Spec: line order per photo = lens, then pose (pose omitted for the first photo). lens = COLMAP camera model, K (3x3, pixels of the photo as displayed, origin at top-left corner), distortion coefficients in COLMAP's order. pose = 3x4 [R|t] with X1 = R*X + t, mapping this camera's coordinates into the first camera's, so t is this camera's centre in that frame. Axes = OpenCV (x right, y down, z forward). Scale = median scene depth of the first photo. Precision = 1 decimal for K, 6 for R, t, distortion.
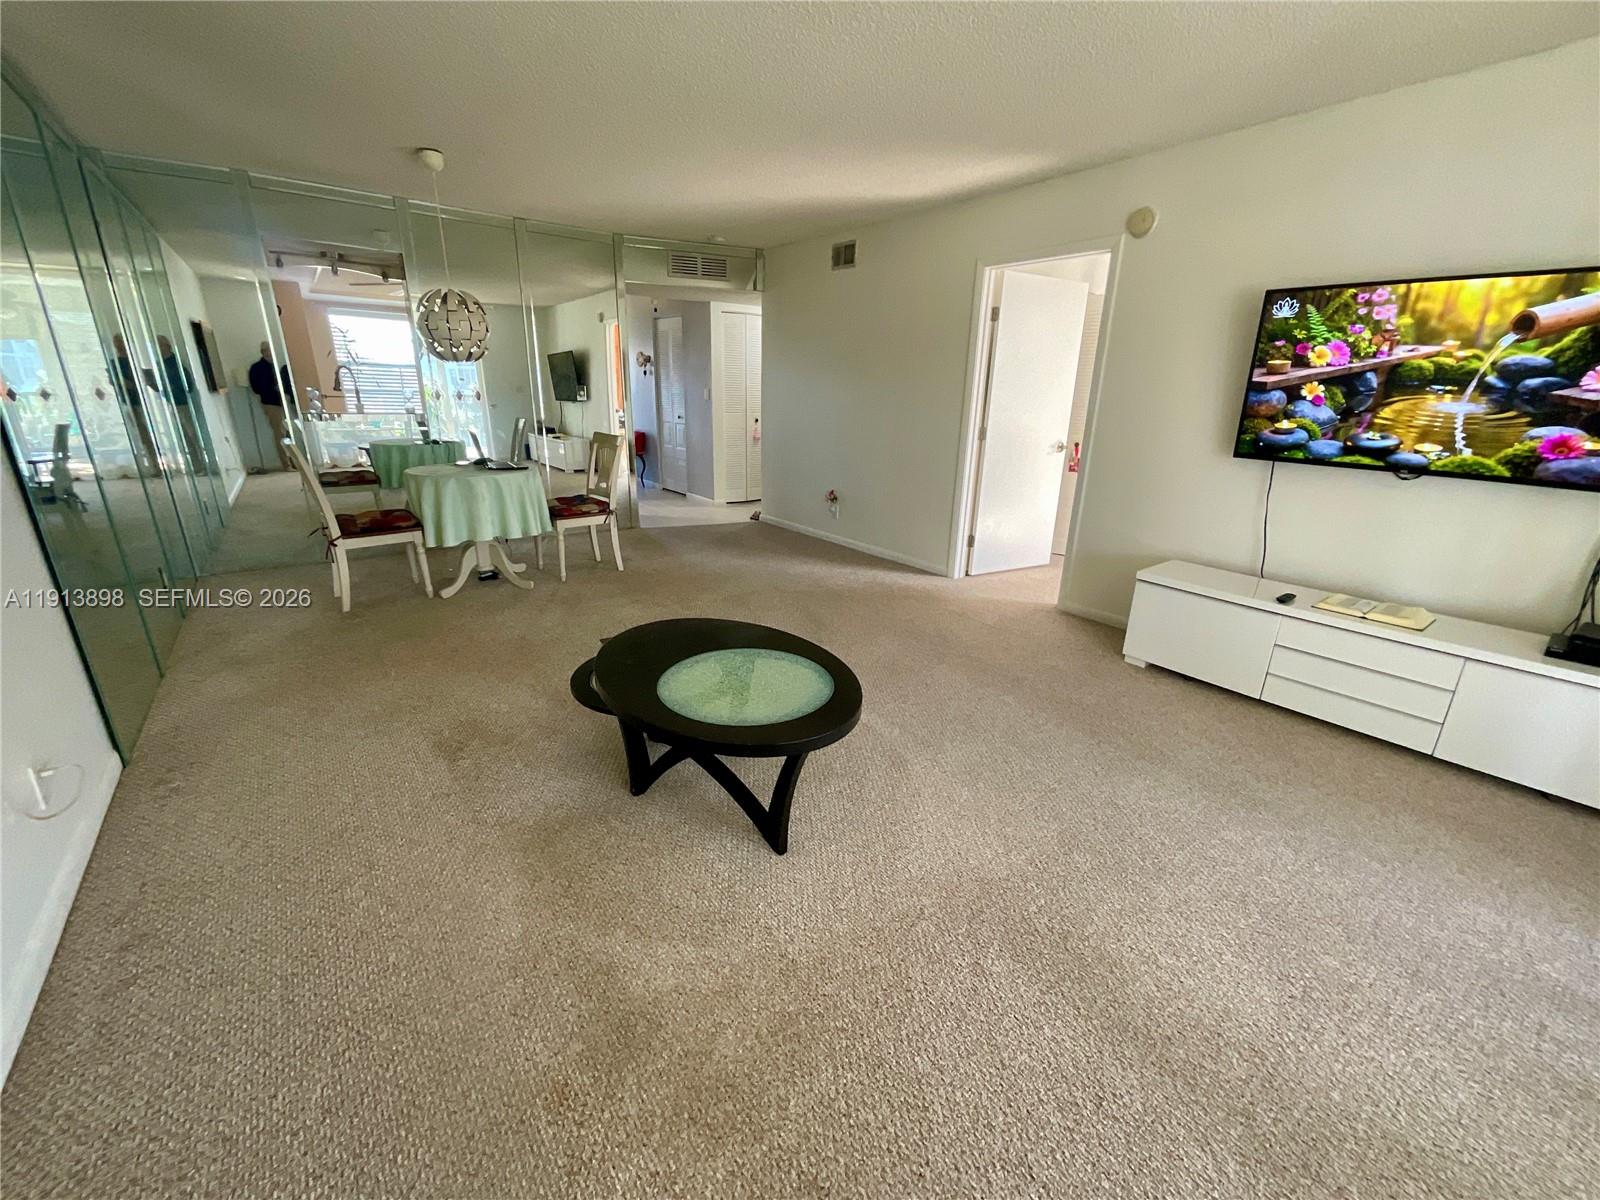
lens RADIAL K [[648.2, 0, 804.7], [0, 648.2, 599.2], [0, 0, 1]] dist [0.003550, -0.001925]
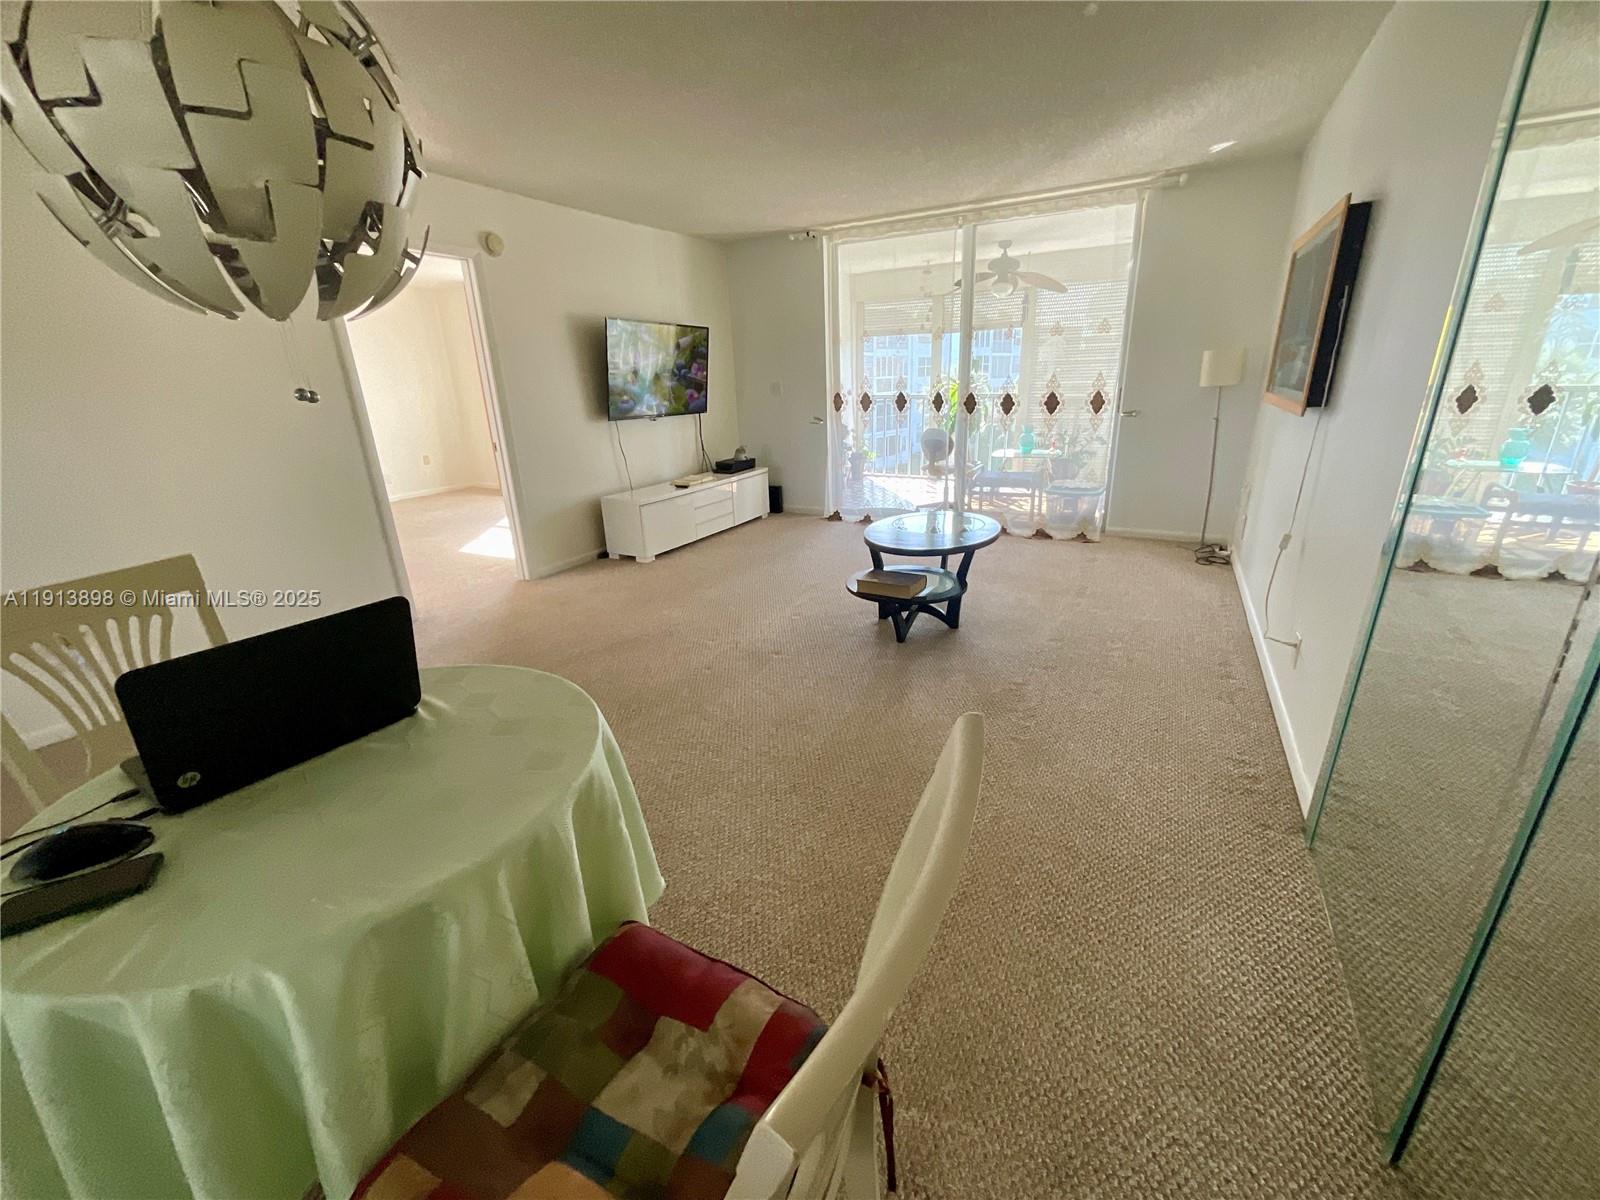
lens RADIAL K [[648.2, 0, 800.4], [0, 648.2, 598.9], [0, 0, 1]] dist [0.003550, -0.001925]
pose [[-0.393206, -0.306944, 0.866703, -0.912877], [0.309278, 0.843549, 0.439058, -0.361437], [-0.865873, 0.440693, -0.236758, 1.041444]]
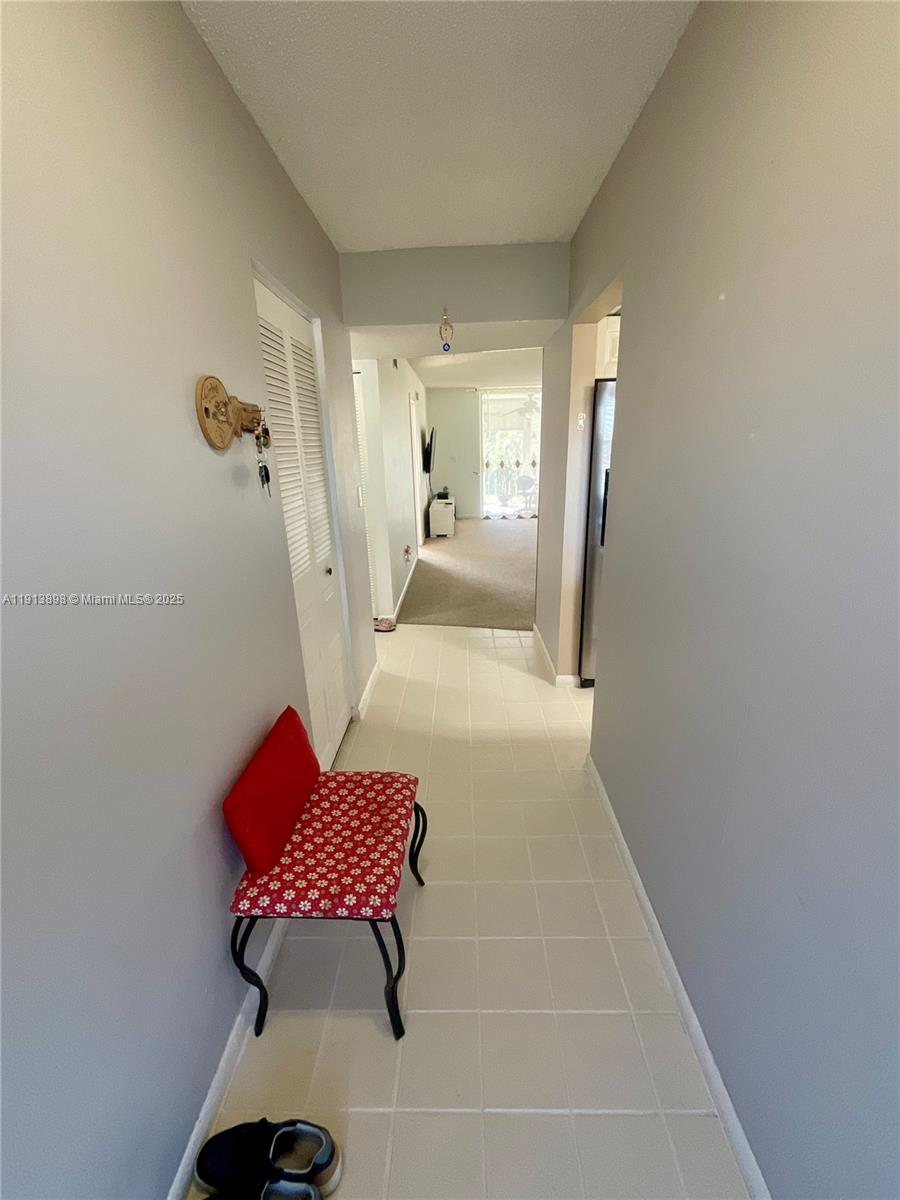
lens RADIAL K [[486.1, 0, 448.2], [0, 486.1, 593.3], [0, 0, 1]] dist [0.003550, -0.001925]
pose [[-0.778104, -0.185798, 0.600027, -0.932123], [0.196520, 0.835290, 0.513489, -0.865026], [-0.596602, 0.517466, -0.613430, 2.515993]]
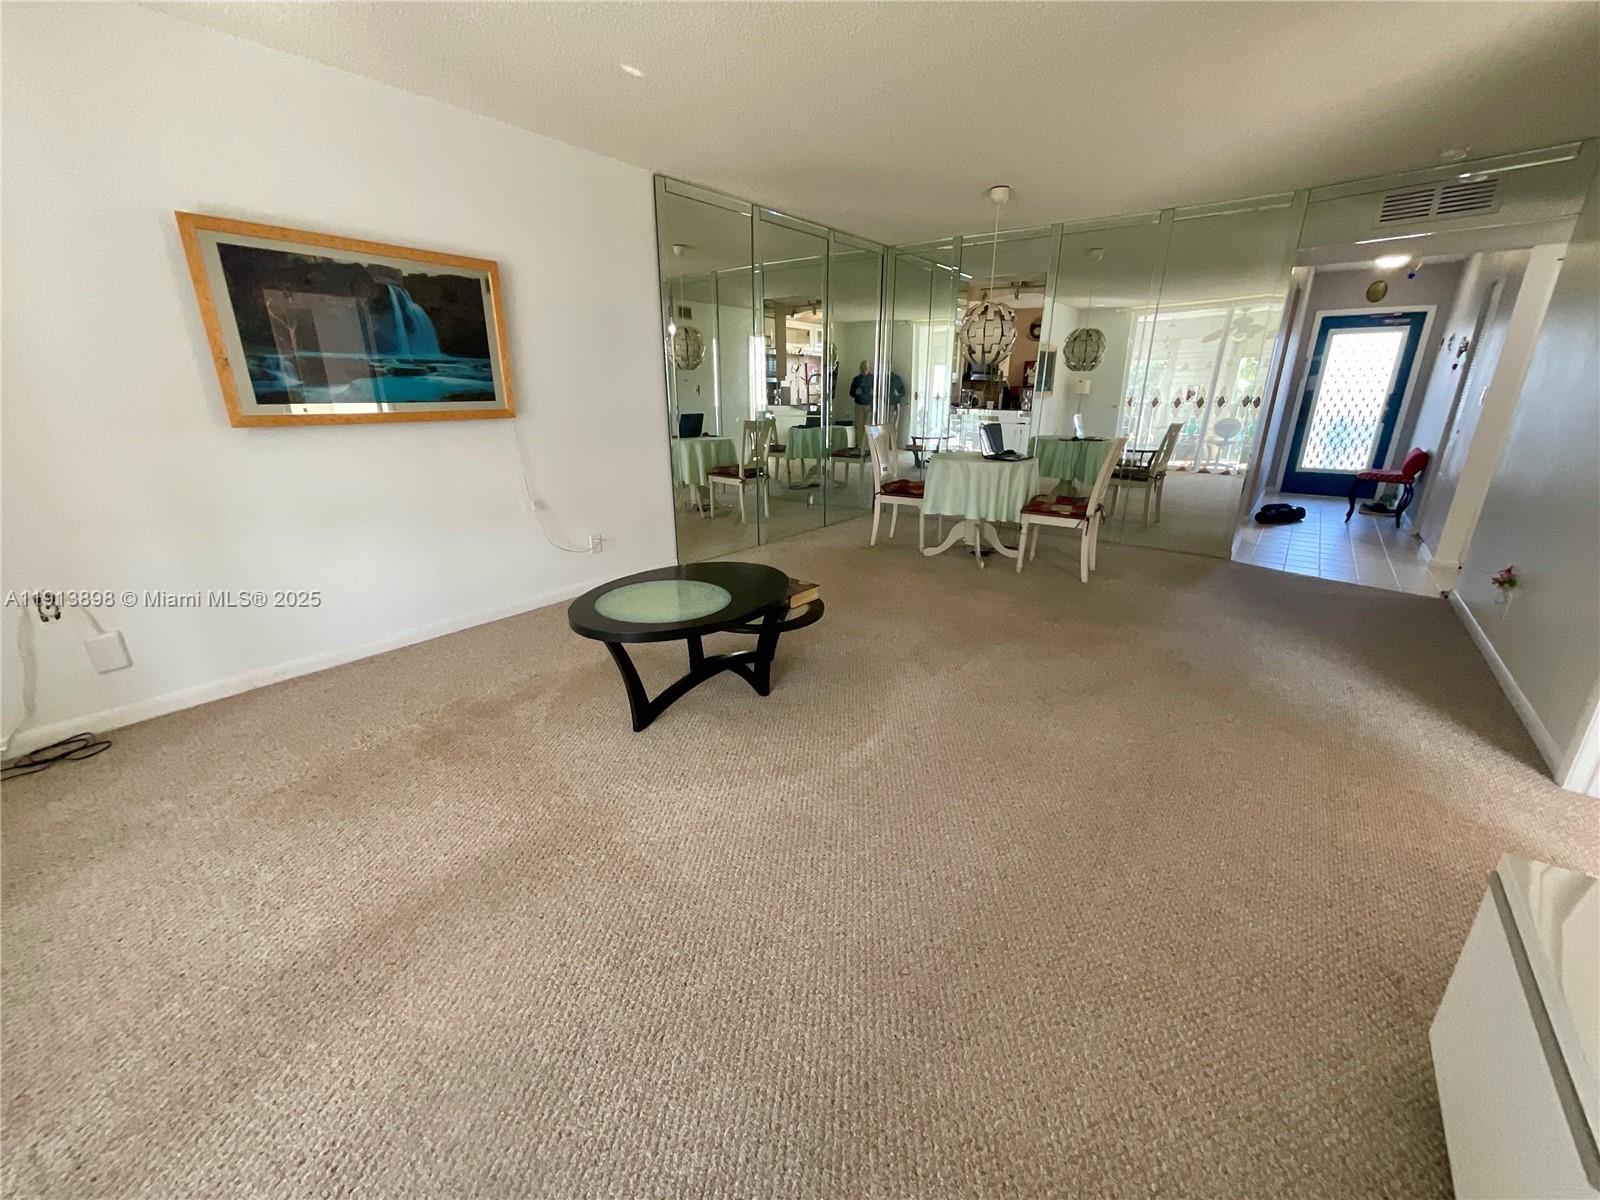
lens RADIAL K [[648.2, 0, 803.8], [0, 648.2, 603.1], [0, 0, 1]] dist [0.003550, -0.001925]
pose [[0.260179, 0.288930, -0.921318, 0.649303], [-0.297397, 0.931771, 0.208224, -0.122539], [0.918620, 0.219822, 0.328354, 0.450460]]
